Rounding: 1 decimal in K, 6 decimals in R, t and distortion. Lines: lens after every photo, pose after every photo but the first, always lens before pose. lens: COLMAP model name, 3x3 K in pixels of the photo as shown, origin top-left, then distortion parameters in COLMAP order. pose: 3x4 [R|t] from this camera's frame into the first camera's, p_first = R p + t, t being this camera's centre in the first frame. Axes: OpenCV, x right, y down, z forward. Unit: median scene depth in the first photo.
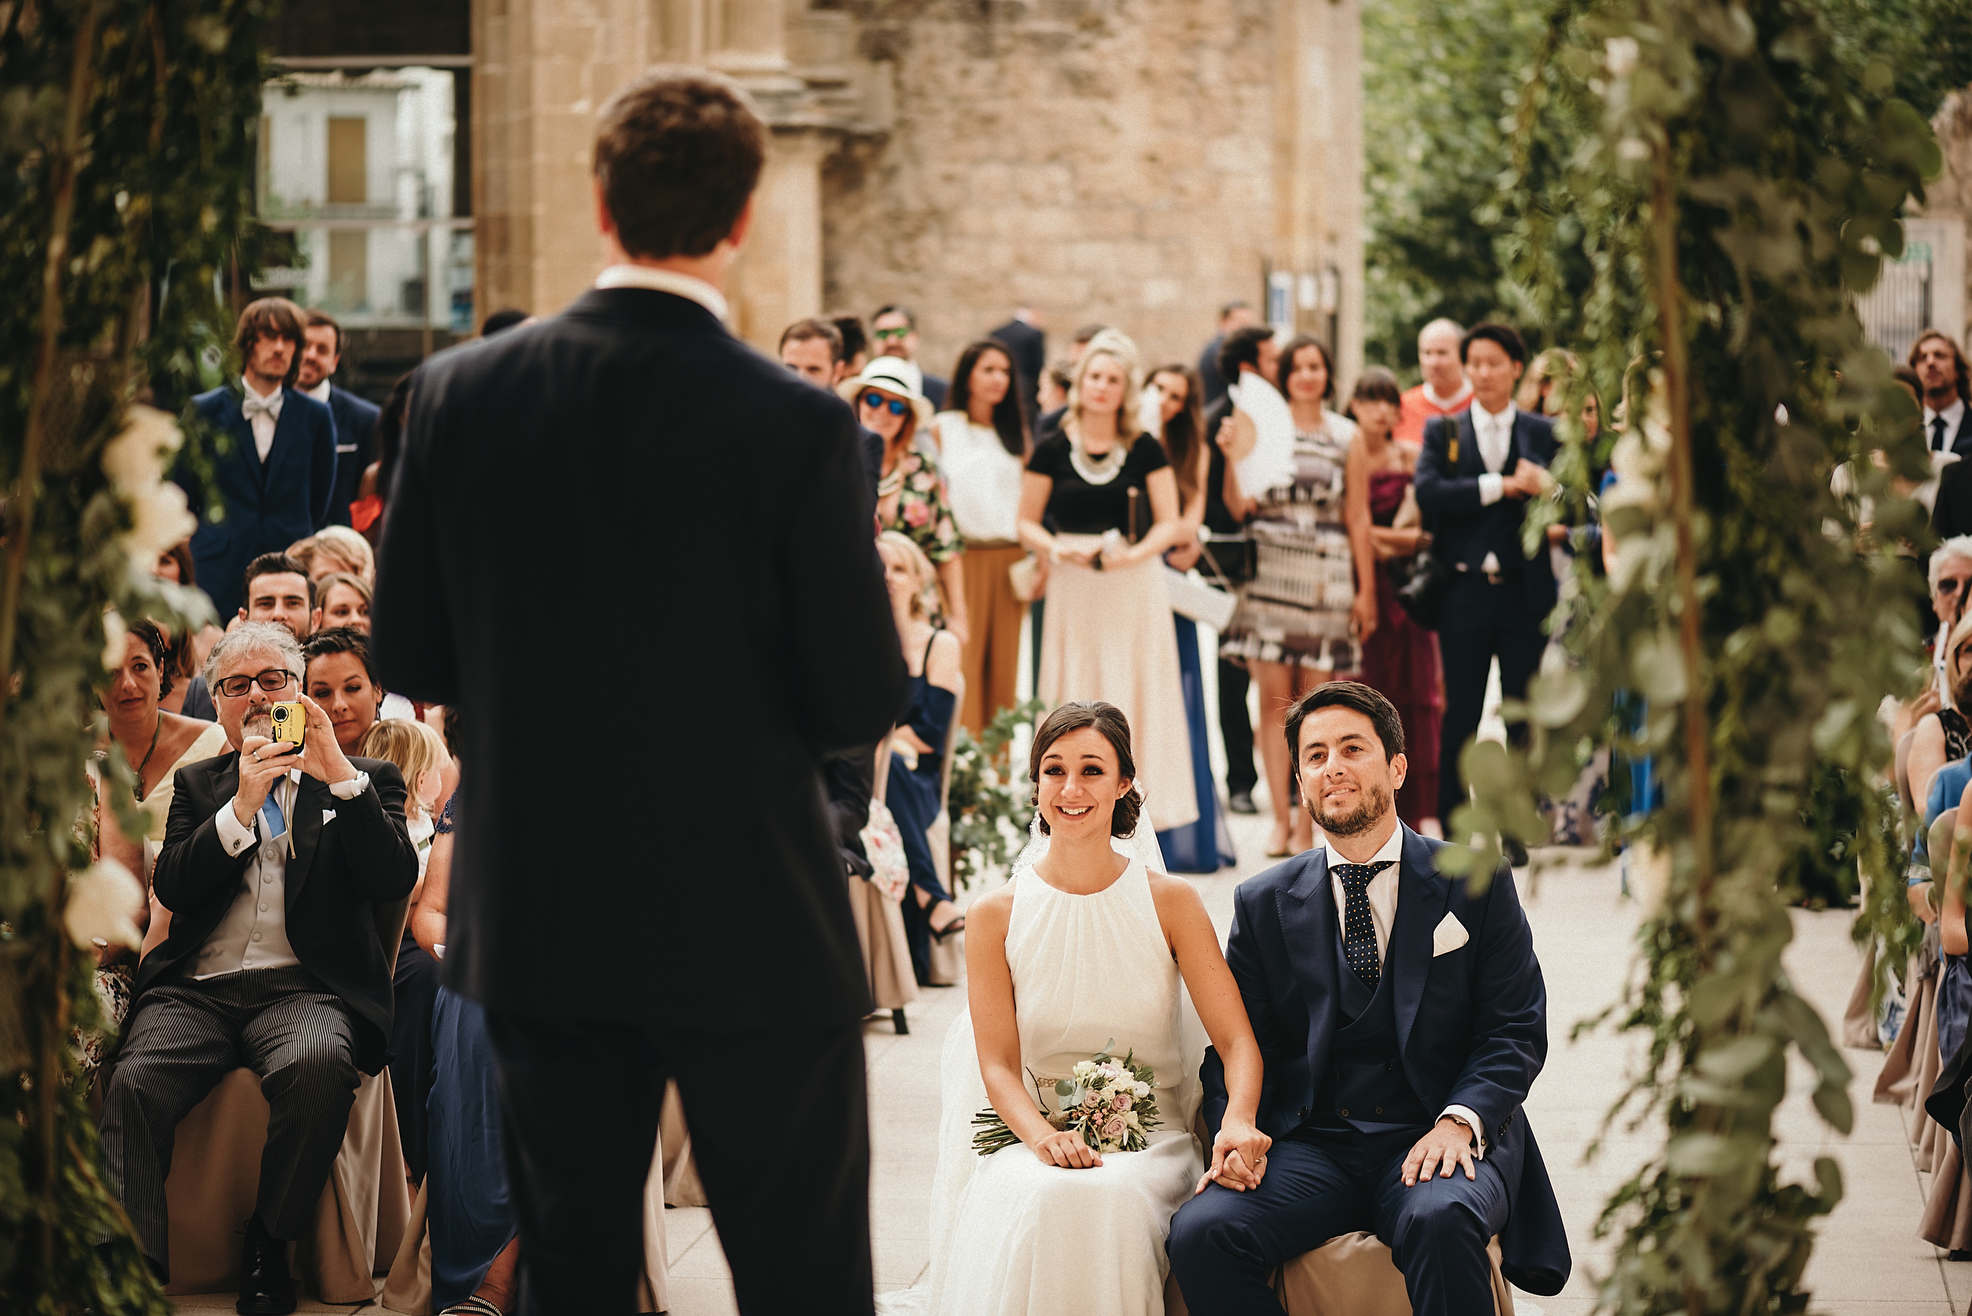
lens RADIAL K [[5924.2, 0, 986.0], [0, 5924.2, 658.0], [0, 0, 1]] dist [-0.107045, -2.771860]
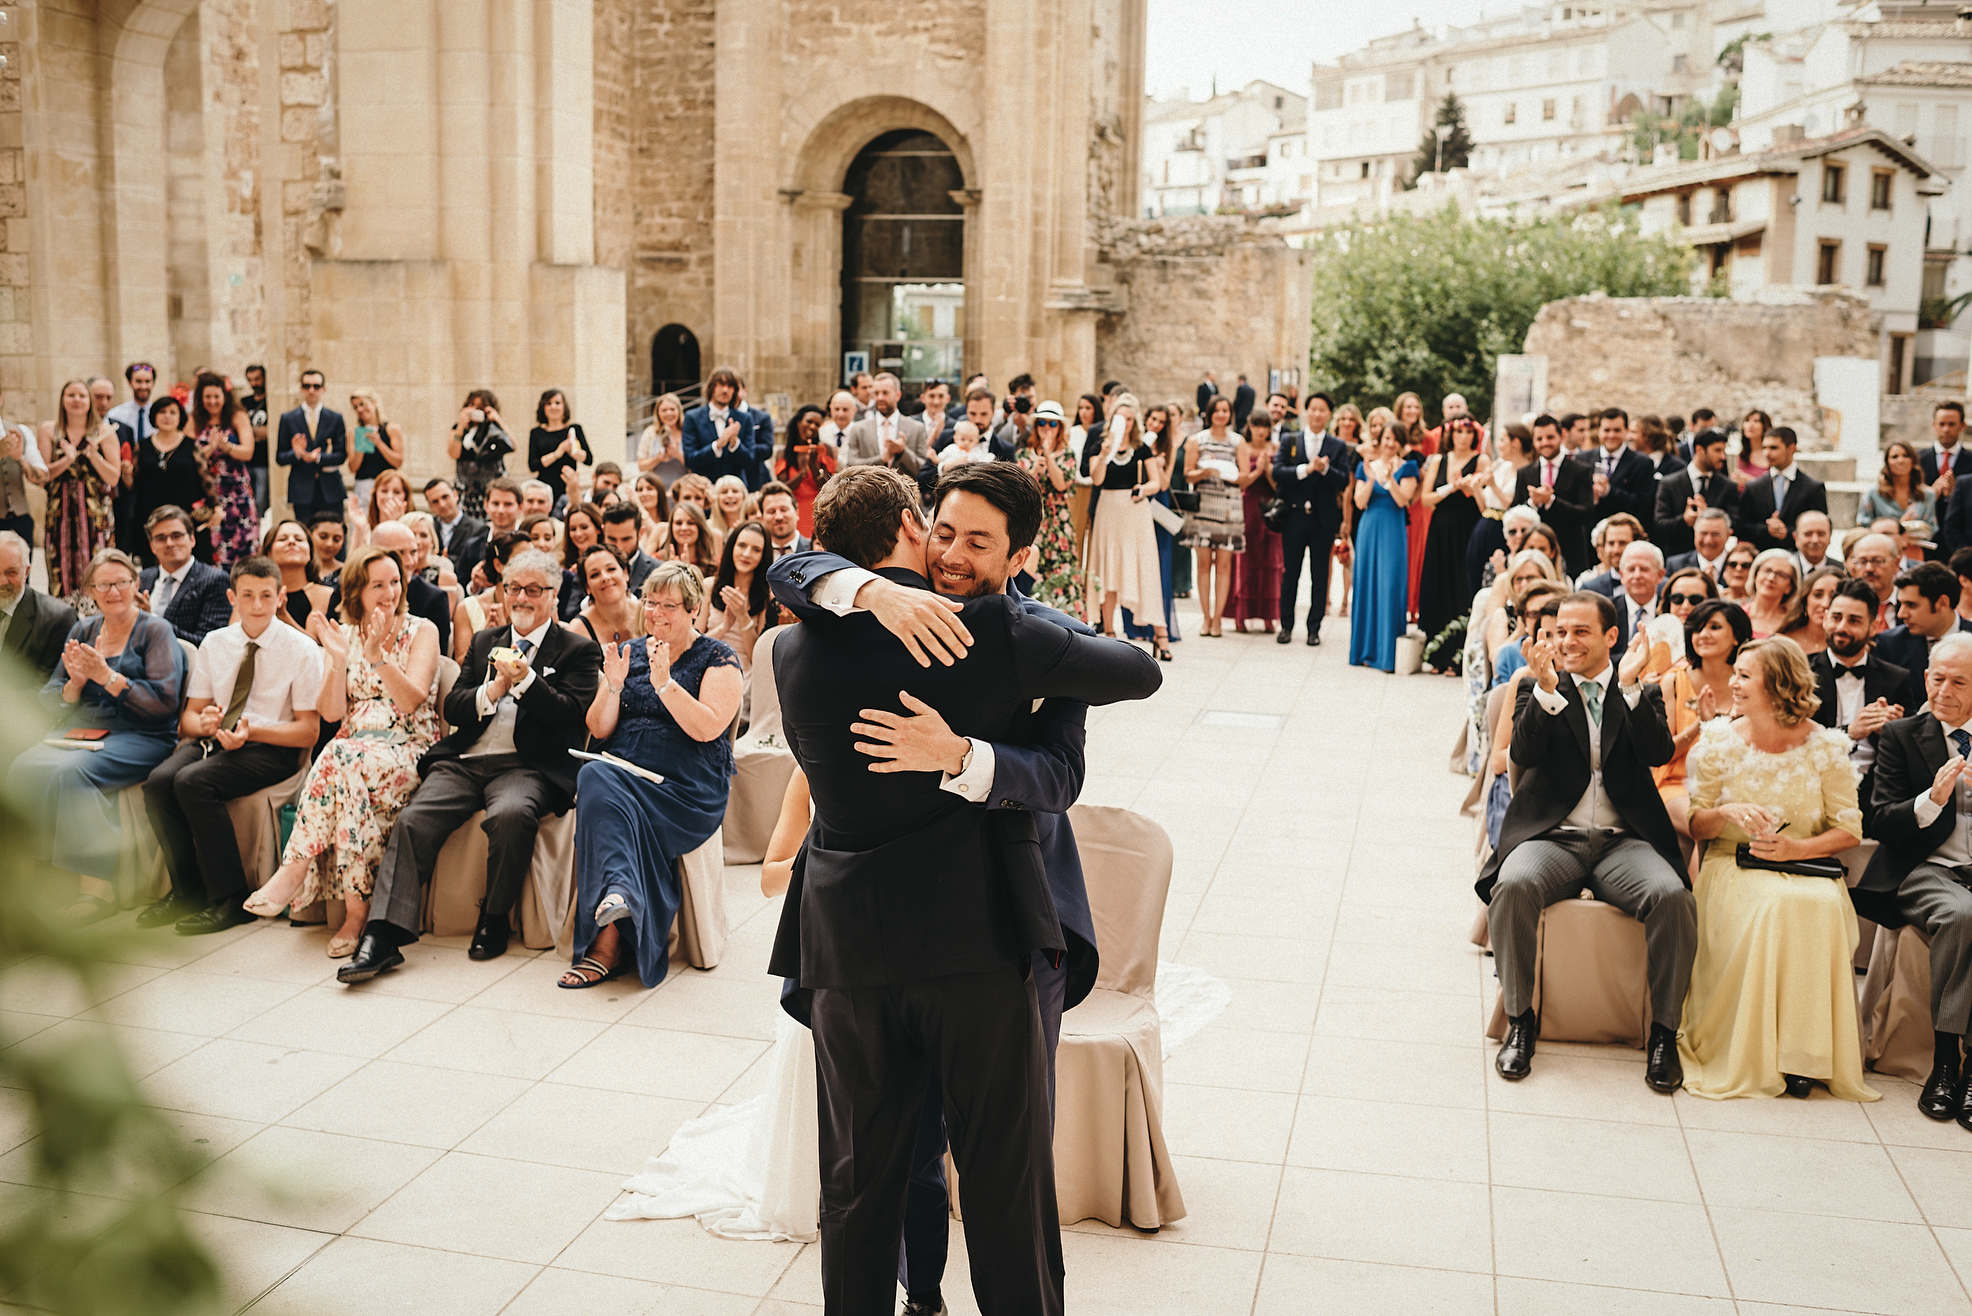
lens RADIAL K [[1977.4, 0, 984.0], [0, 1977.4, 716.6], [0, 0, 1]] dist [-0.080814, 0.006096]
pose [[0.993438, 0.040596, -0.106925, 0.021469], [-0.028566, 0.993328, 0.111727, -0.007078], [0.110747, -0.107939, 0.987970, 0.119474]]
